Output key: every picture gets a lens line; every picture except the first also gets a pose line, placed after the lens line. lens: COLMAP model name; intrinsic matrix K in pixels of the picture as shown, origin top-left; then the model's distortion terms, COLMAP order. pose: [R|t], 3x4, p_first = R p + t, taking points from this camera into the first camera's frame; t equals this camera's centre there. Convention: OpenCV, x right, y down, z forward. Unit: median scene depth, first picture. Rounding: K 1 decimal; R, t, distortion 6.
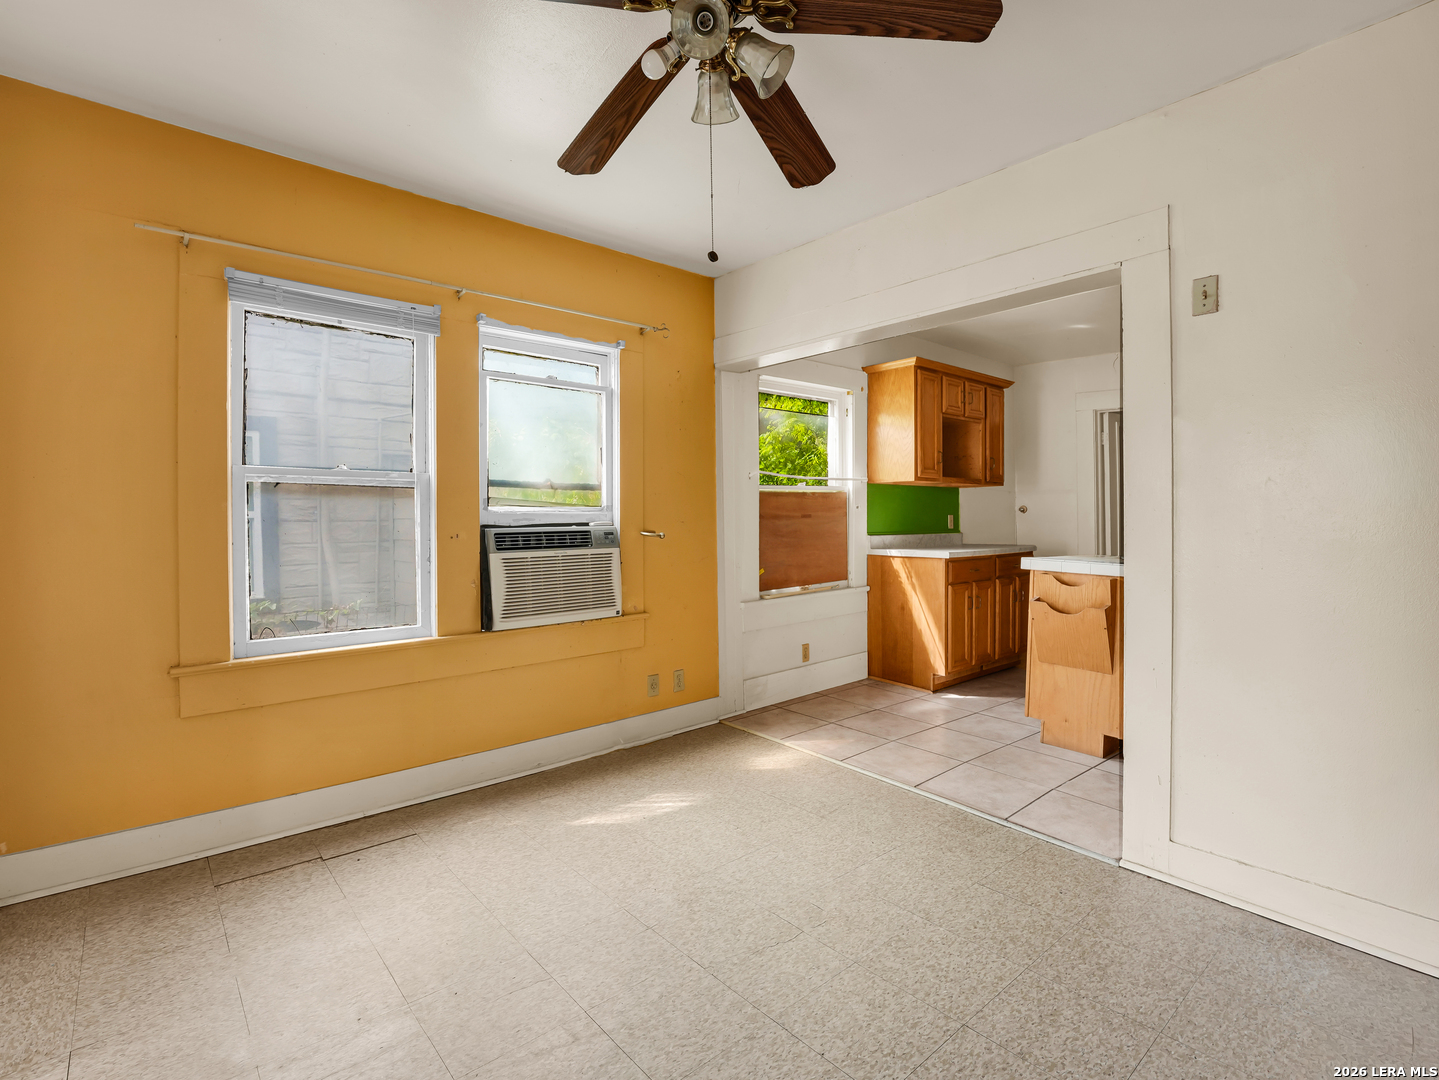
lens RADIAL K [[671.7, 0, 714.7], [0, 671.7, 529.0], [0, 0, 1]] dist [-0.021396, 0.000357]
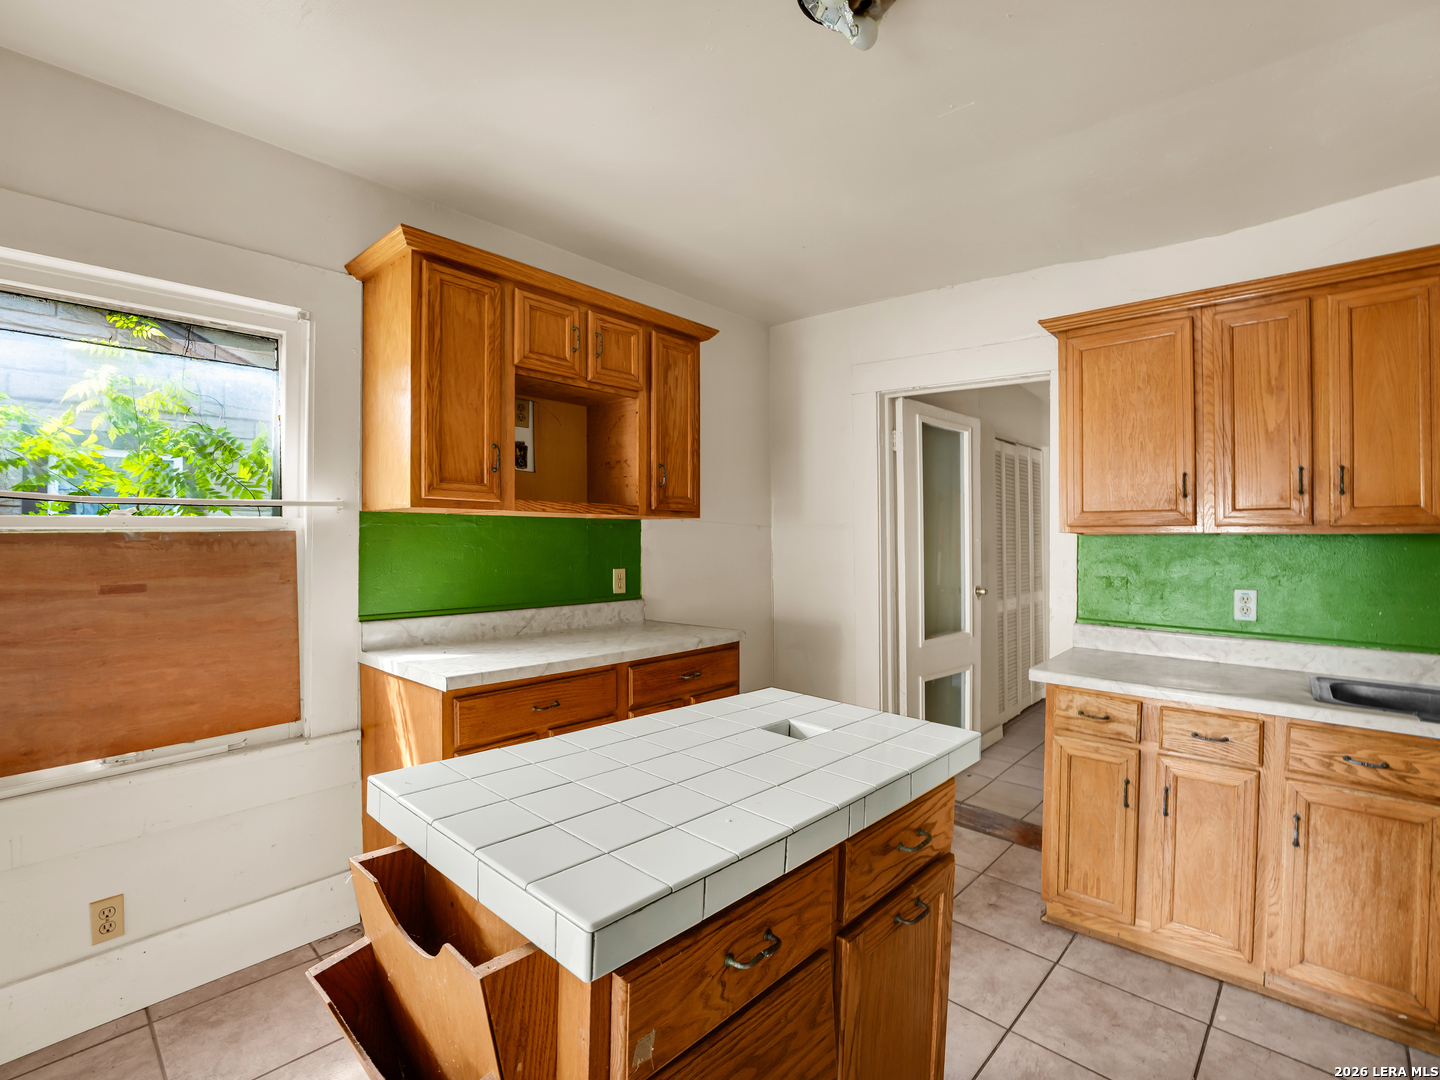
lens RADIAL K [[672.1, 0, 720.4], [0, 672.1, 542.6], [0, 0, 1]] dist [-0.021396, 0.000357]
pose [[0.991797, 0.004503, 0.127743, 0.427303], [-0.002614, 0.999885, -0.014951, -0.040600], [-0.127796, 0.014494, 0.991695, 0.510466]]
